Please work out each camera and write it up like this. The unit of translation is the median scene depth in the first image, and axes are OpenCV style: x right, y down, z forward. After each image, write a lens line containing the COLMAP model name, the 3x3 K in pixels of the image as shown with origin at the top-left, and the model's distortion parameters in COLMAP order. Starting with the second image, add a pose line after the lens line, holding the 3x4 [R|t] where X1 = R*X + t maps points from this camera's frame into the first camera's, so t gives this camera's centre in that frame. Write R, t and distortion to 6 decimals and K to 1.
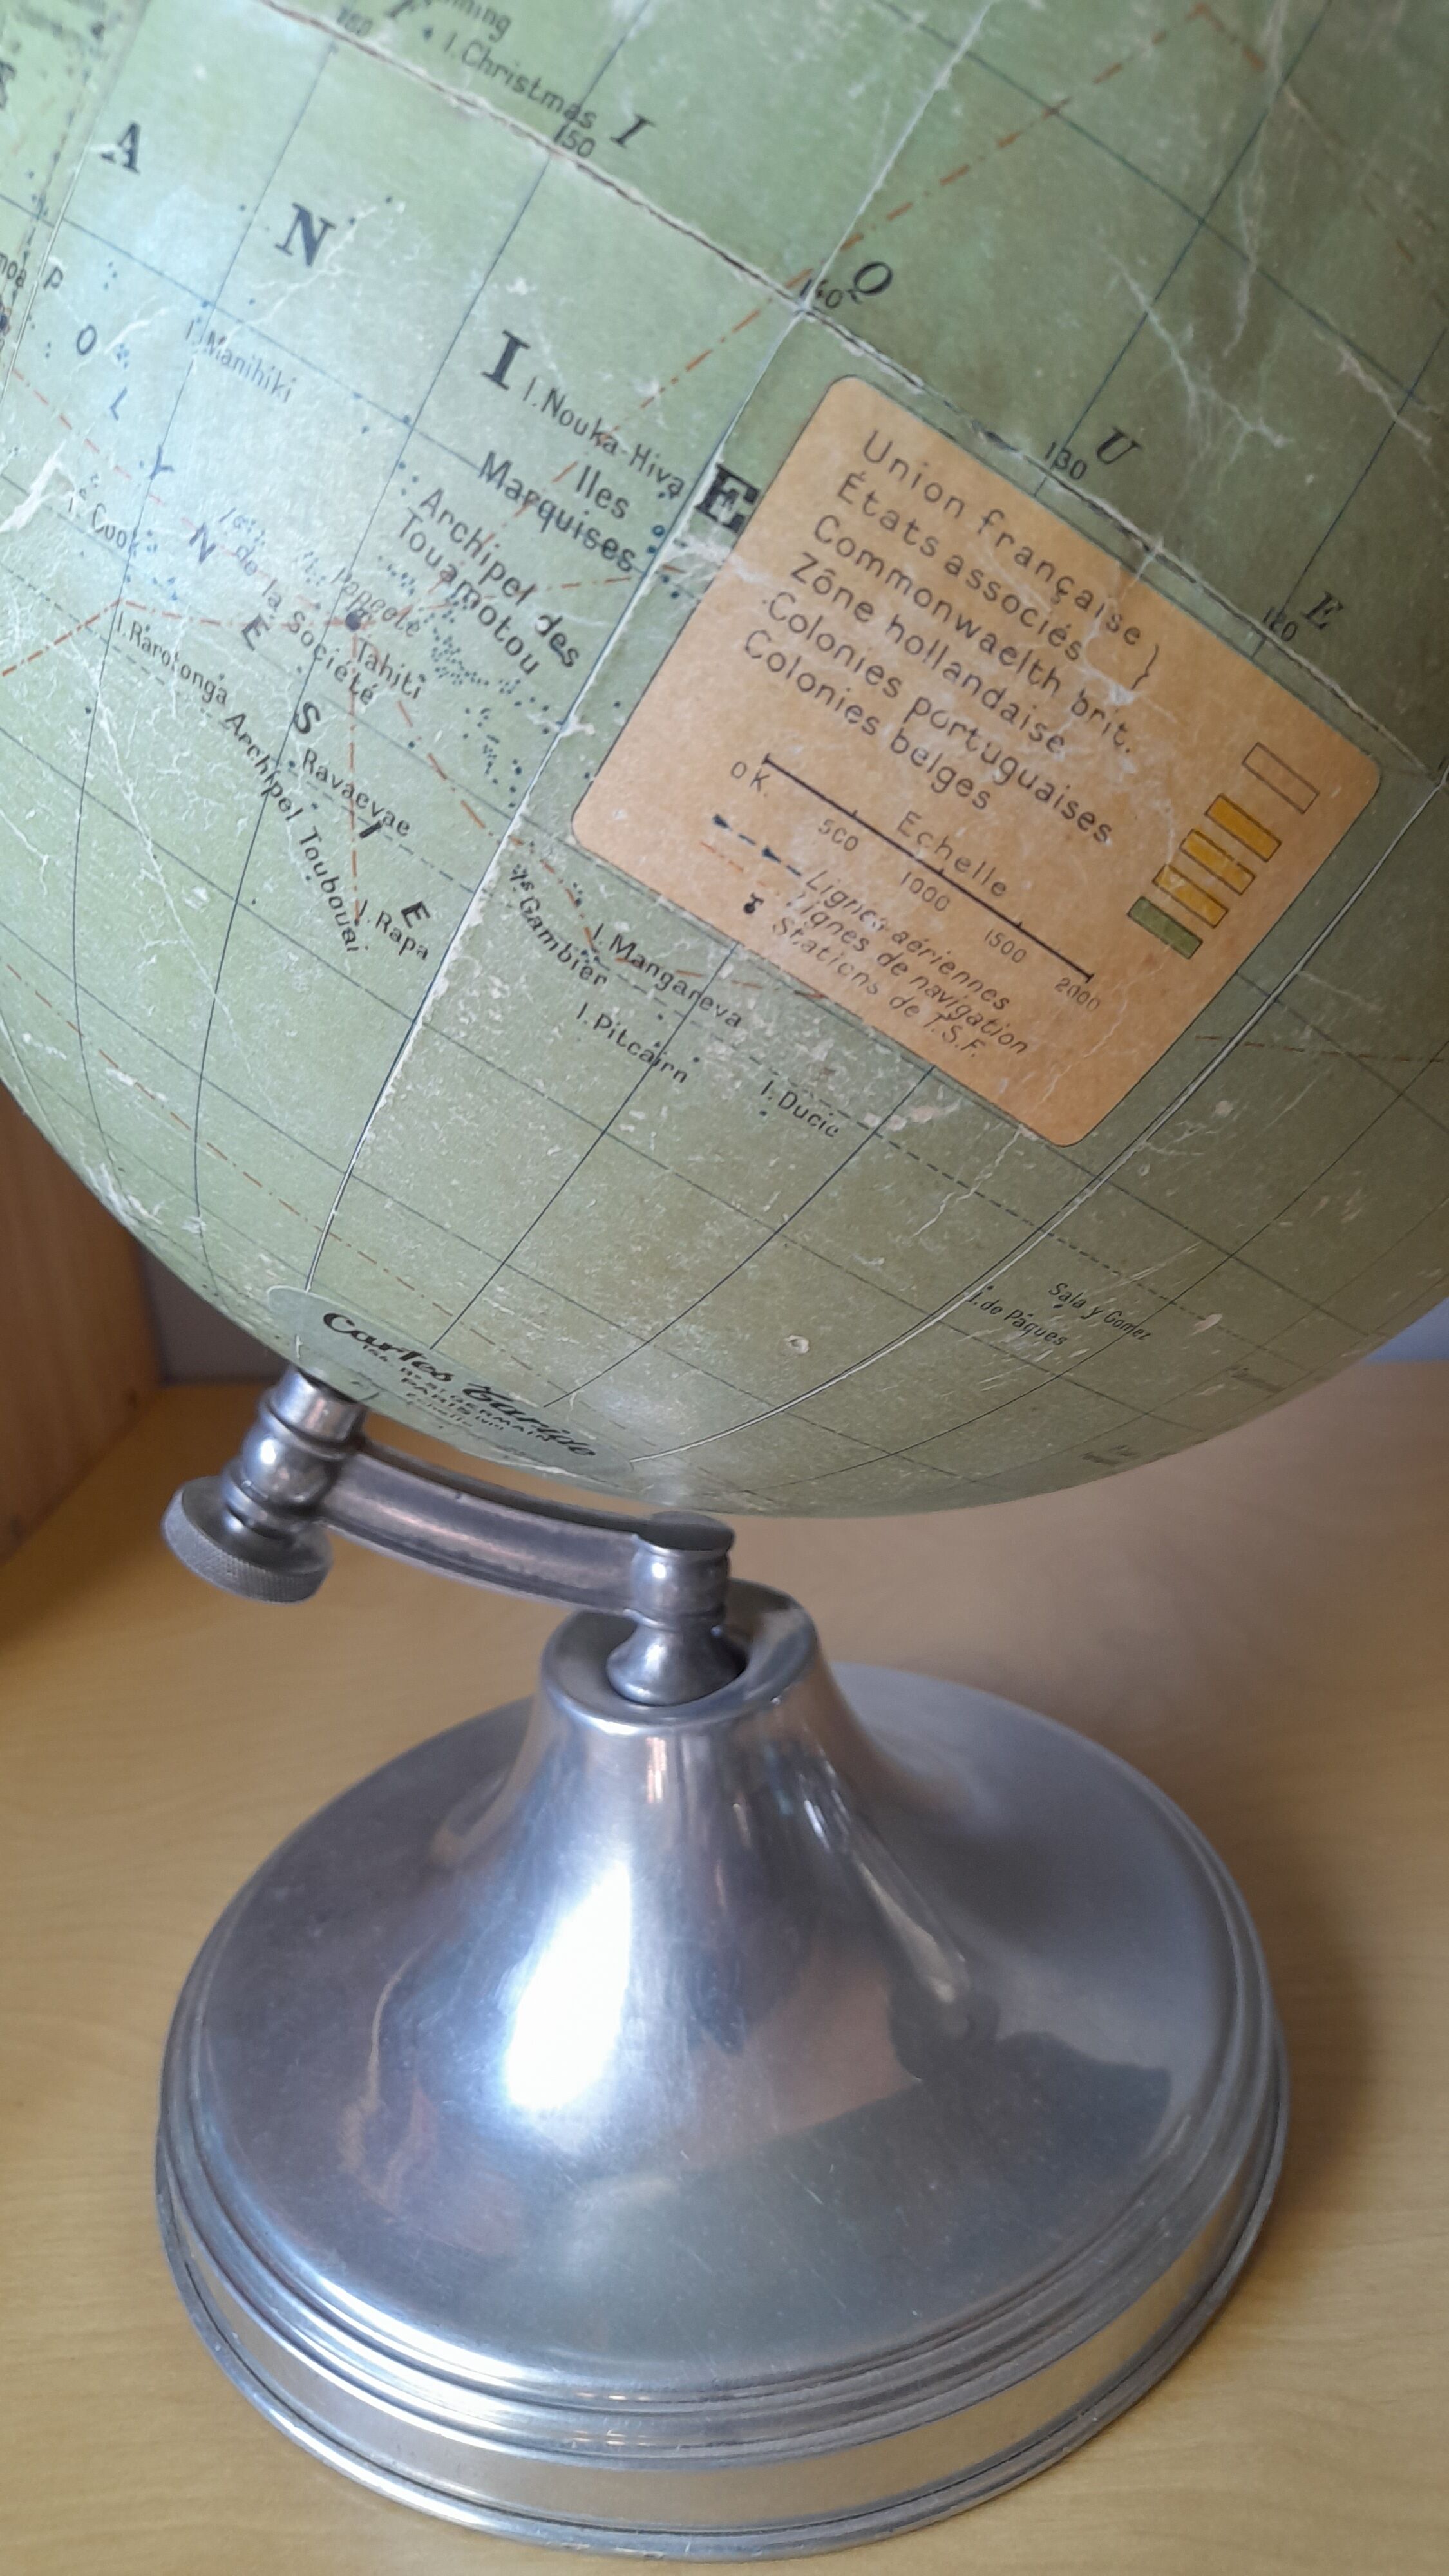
lens RADIAL K [[2136.7, 0, 724.5], [0, 2136.7, 1288.0], [0, 0, 1]] dist [-0.070908, -0.003535]
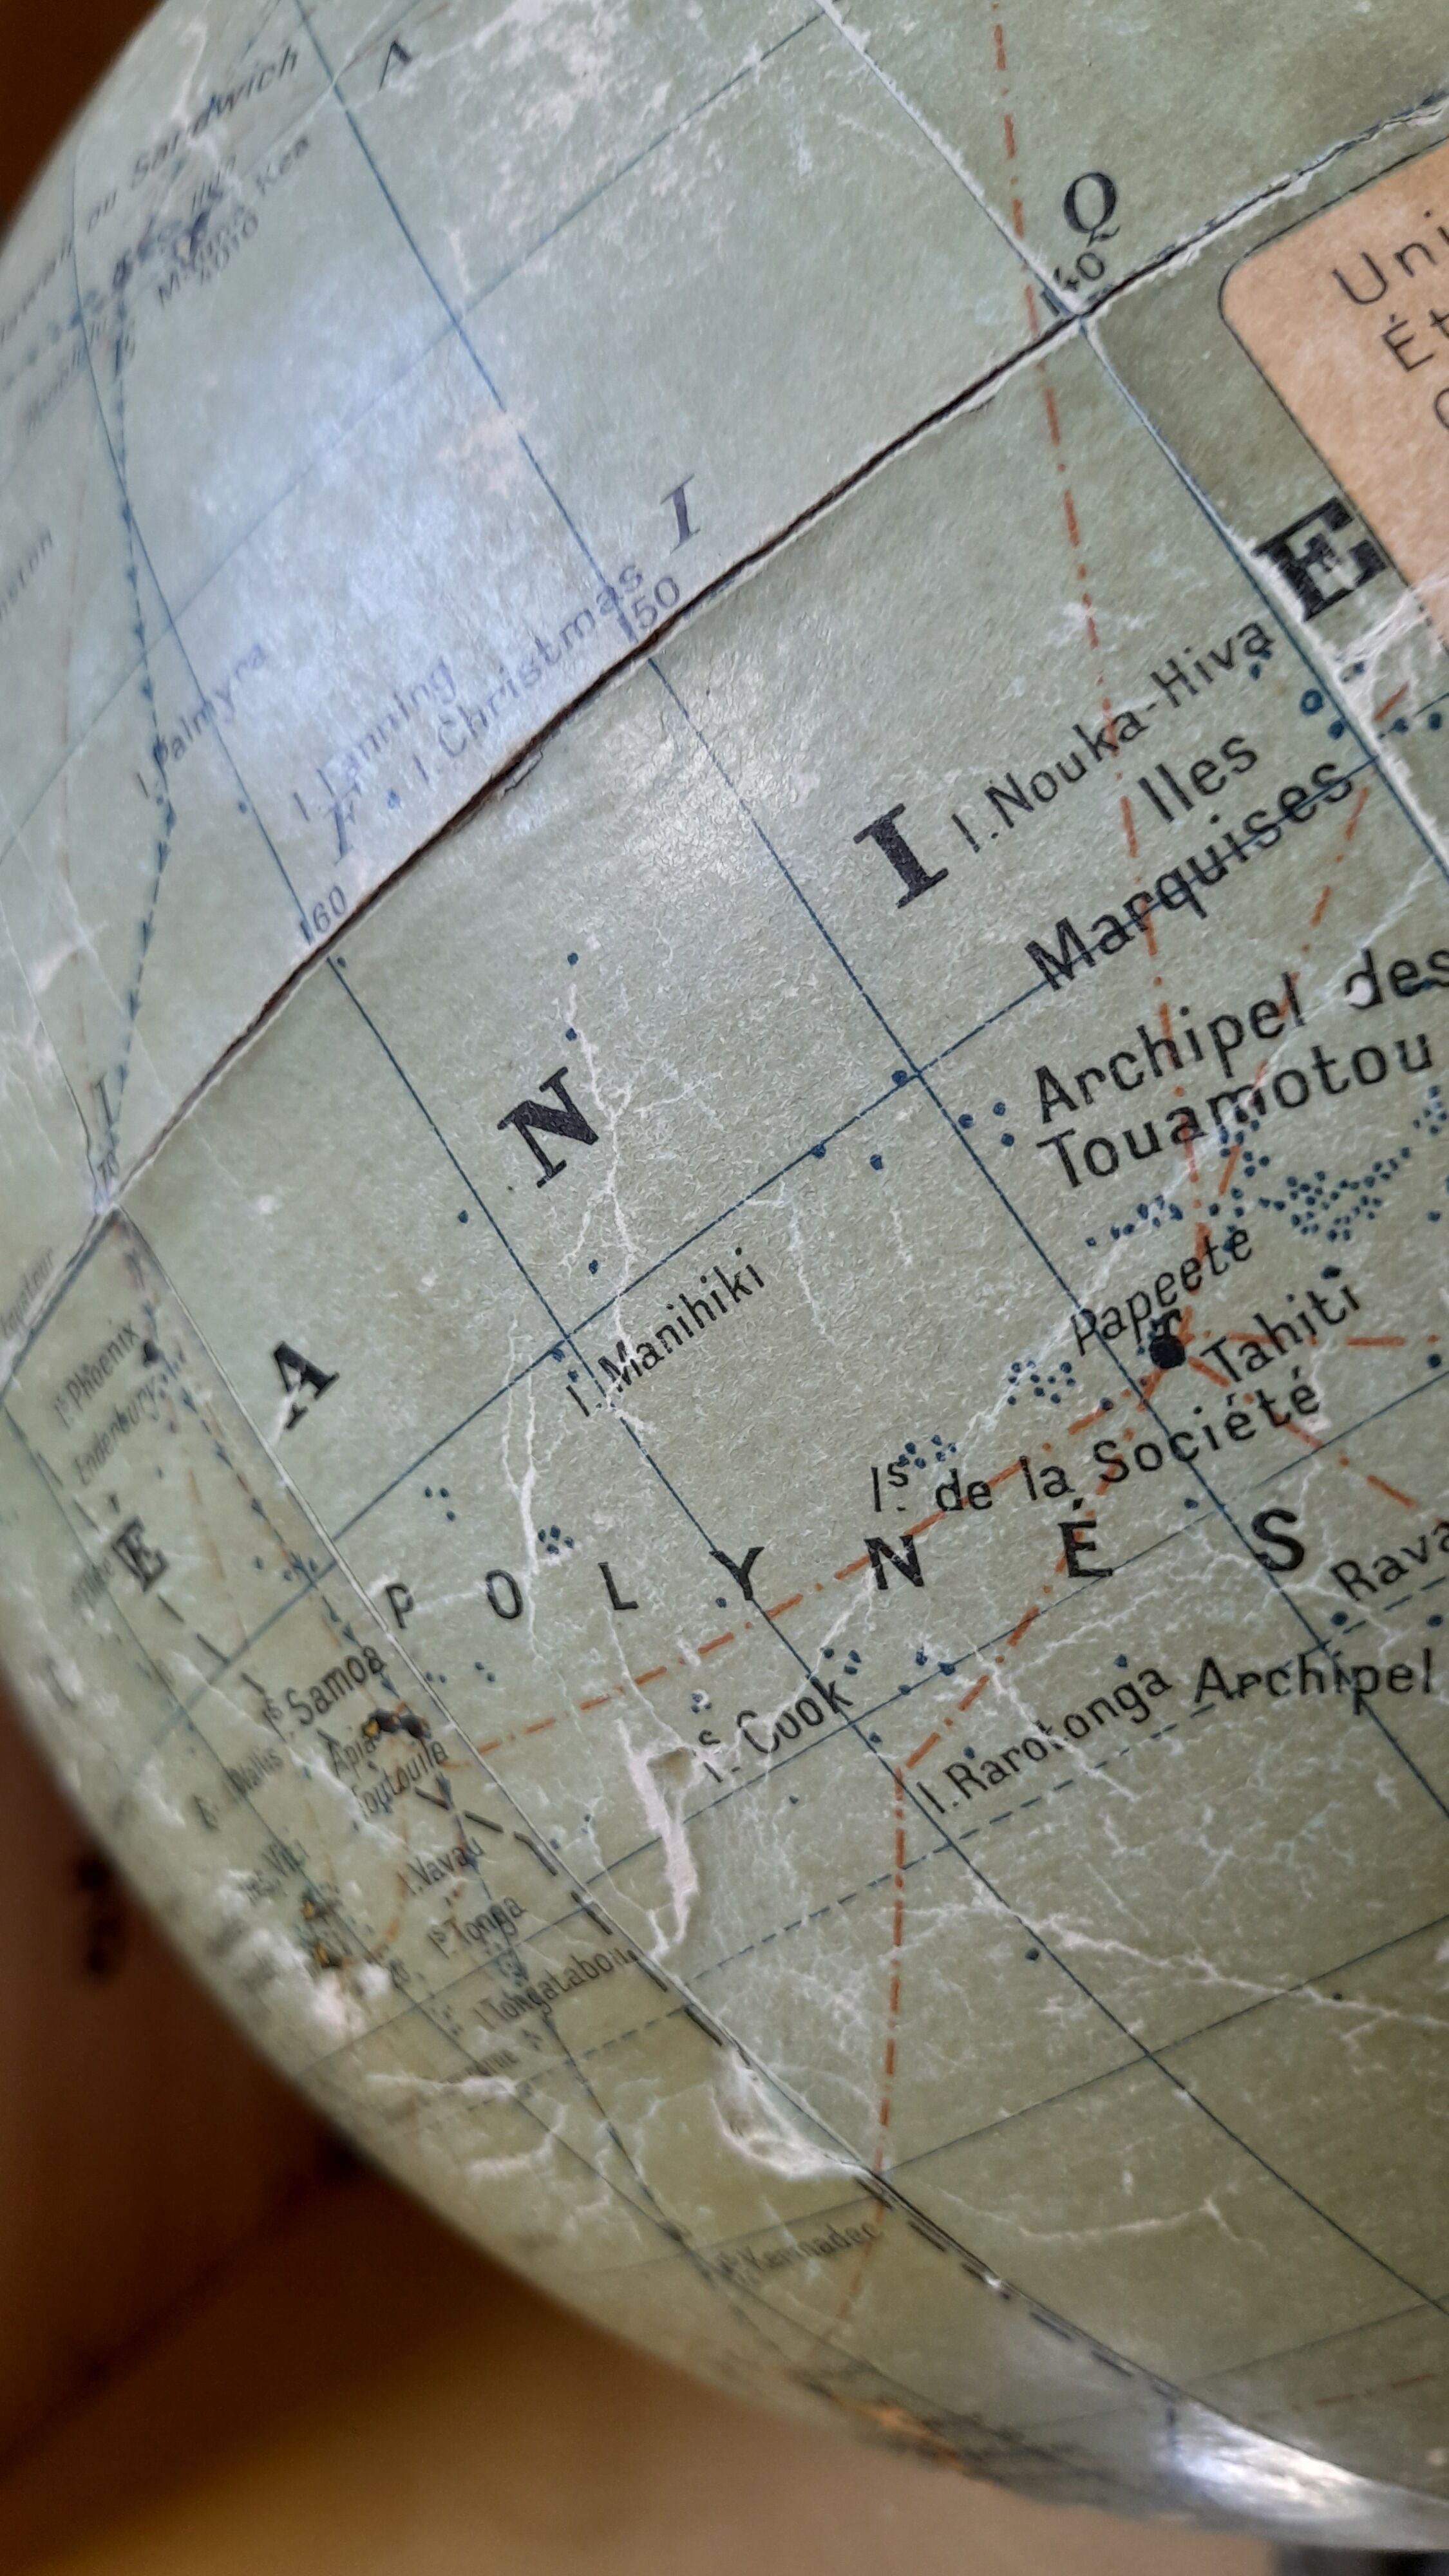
lens RADIAL K [[1914.1, 0, 724.5], [0, 1914.1, 1288.0], [0, 0, 1]] dist [-0.000161, -0.060154]
pose [[0.473023, -0.875357, 0.099998, -0.268783], [0.788705, 0.370123, -0.490870, -0.180339], [0.392675, 0.311062, 0.865475, 0.560092]]
